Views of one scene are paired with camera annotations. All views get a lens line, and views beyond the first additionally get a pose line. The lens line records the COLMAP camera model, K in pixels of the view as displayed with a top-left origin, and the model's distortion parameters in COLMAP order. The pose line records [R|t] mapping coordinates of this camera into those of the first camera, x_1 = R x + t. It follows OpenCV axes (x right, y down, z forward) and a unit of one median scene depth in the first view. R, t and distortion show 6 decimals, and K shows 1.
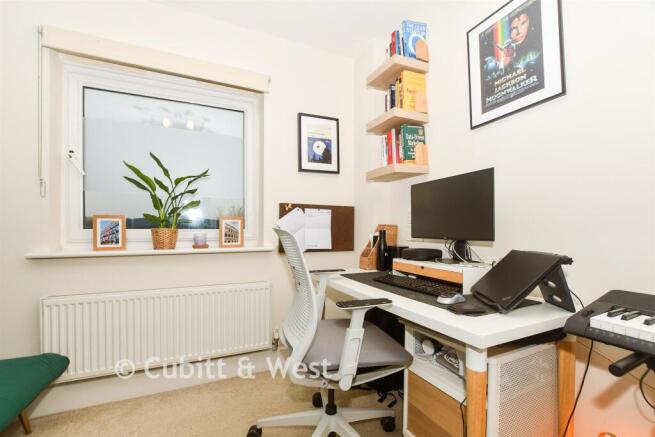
lens RADIAL K [[284.3, 0, 325.8], [0, 284.3, 223.4], [0, 0, 1]] dist [-0.019387, -0.000467]
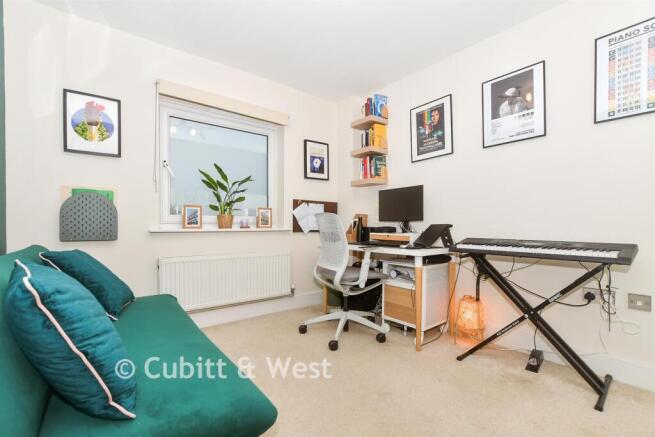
lens RADIAL K [[284.3, 0, 329.2], [0, 284.3, 220.4], [0, 0, 1]] dist [-0.019387, -0.000467]
pose [[0.971830, 0.003017, 0.235663, -0.395672], [-0.003735, 0.999990, 0.002602, 0.042279], [-0.235653, -0.003409, 0.971831, -0.605074]]
